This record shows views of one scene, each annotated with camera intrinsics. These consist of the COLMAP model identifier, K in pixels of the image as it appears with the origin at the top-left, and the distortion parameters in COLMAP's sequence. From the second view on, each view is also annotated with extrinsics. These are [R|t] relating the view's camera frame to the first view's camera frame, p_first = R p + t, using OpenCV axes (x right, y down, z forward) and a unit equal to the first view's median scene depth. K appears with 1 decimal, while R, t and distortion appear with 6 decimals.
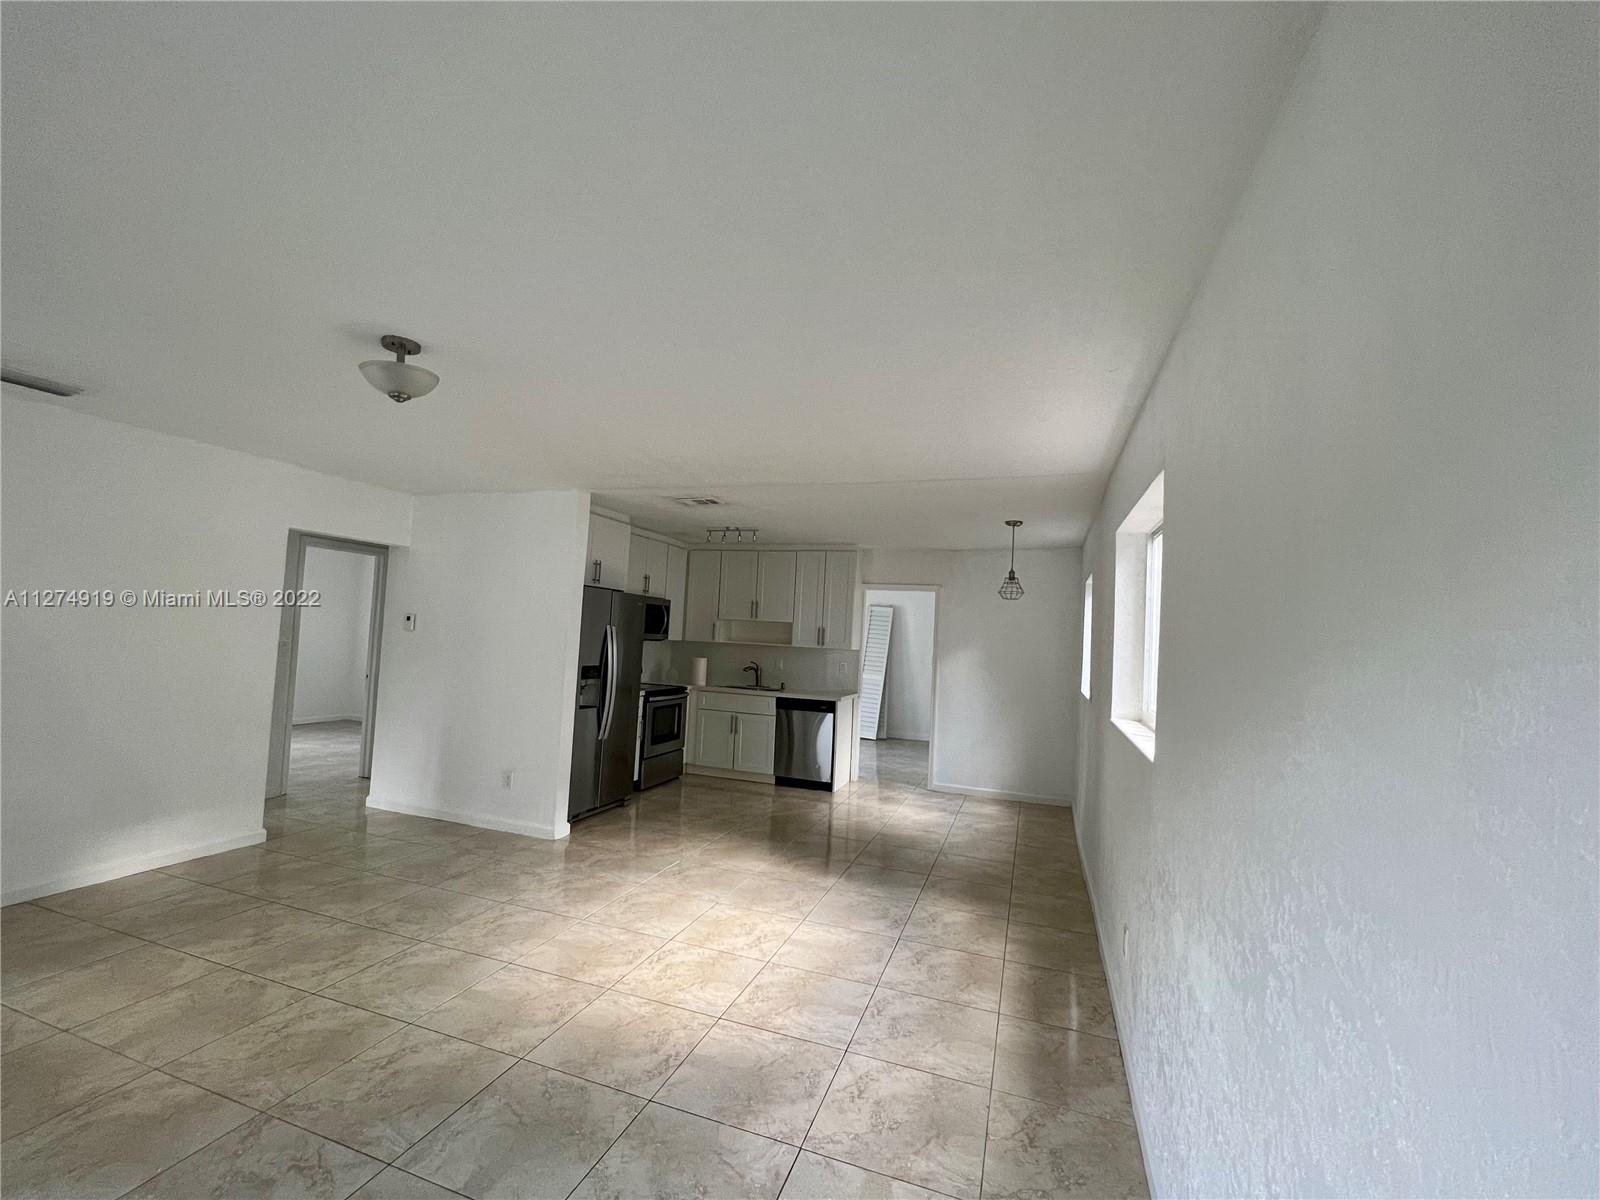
lens RADIAL K [[687.7, 0, 794.2], [0, 687.7, 603.0], [0, 0, 1]] dist [-0.005169, 0.000703]
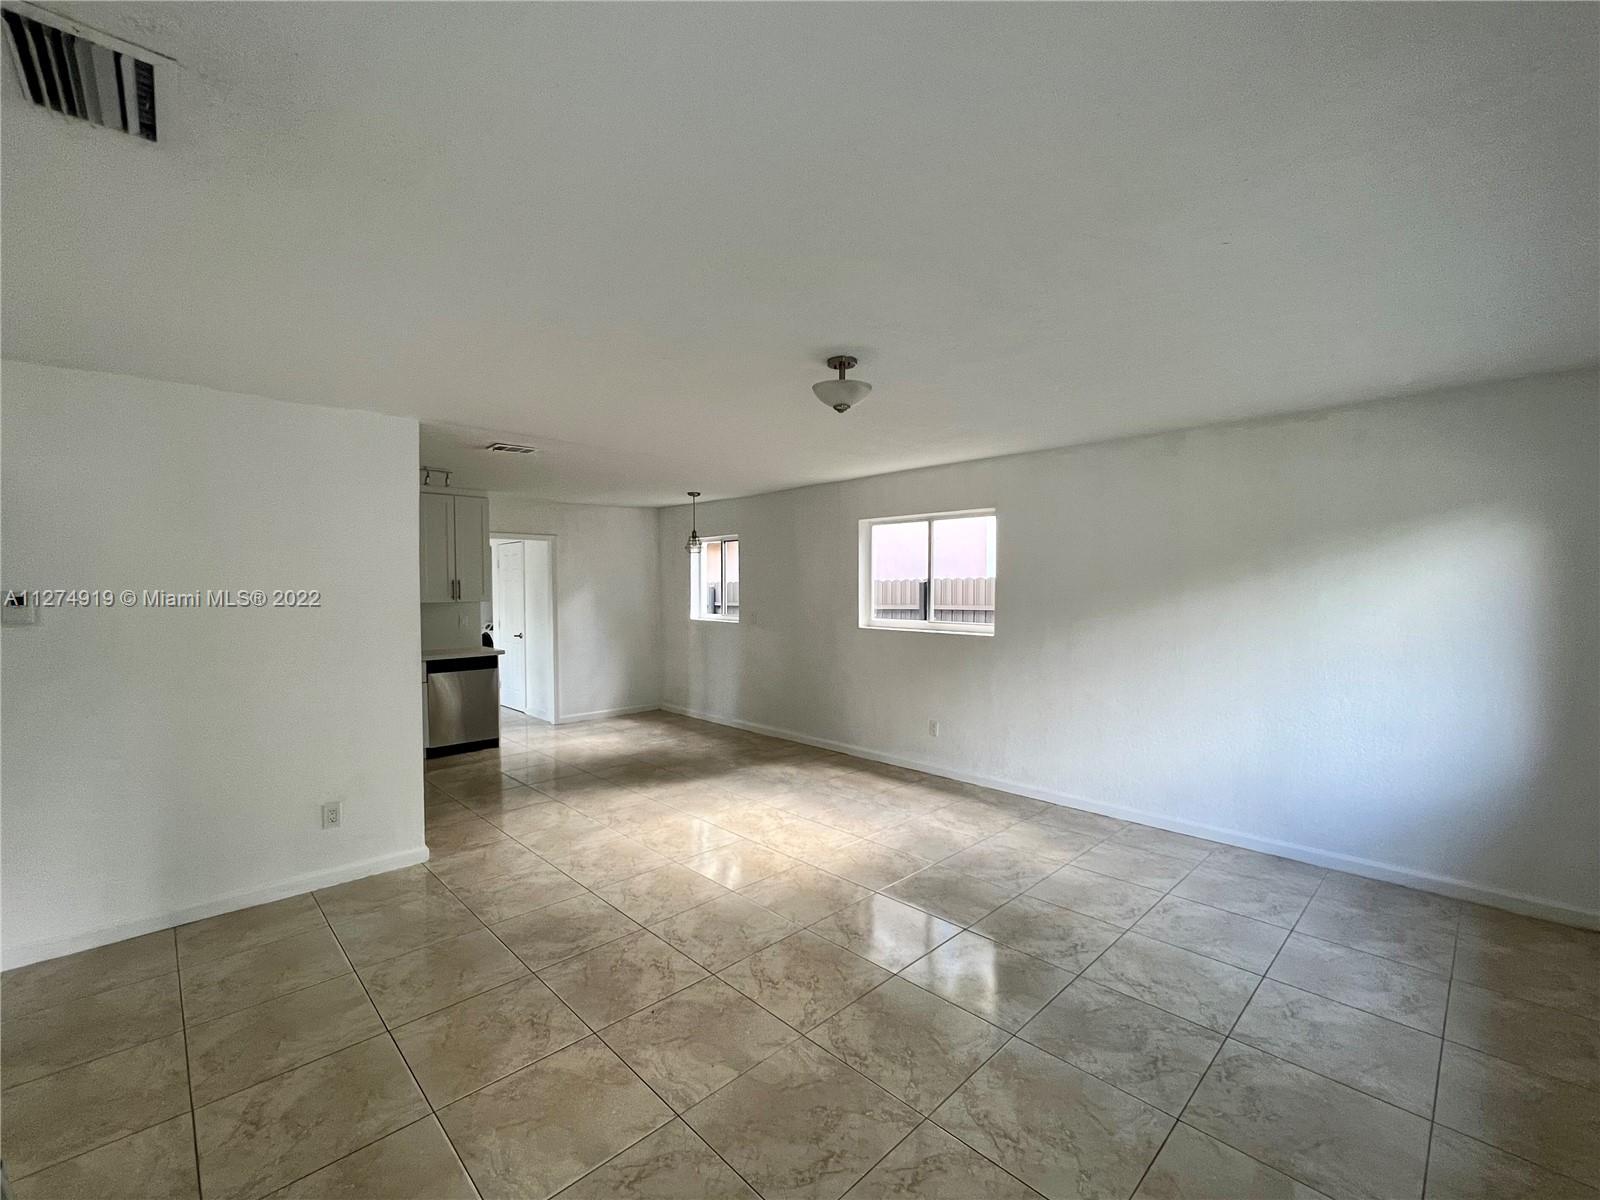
lens RADIAL K [[687.7, 0, 802.4], [0, 687.7, 614.0], [0, 0, 1]] dist [-0.005169, 0.000703]
pose [[0.436538, -0.090201, 0.895153, -0.977119], [-0.016524, 0.993990, 0.108219, -0.043161], [-0.899534, -0.062033, 0.432424, 0.312494]]
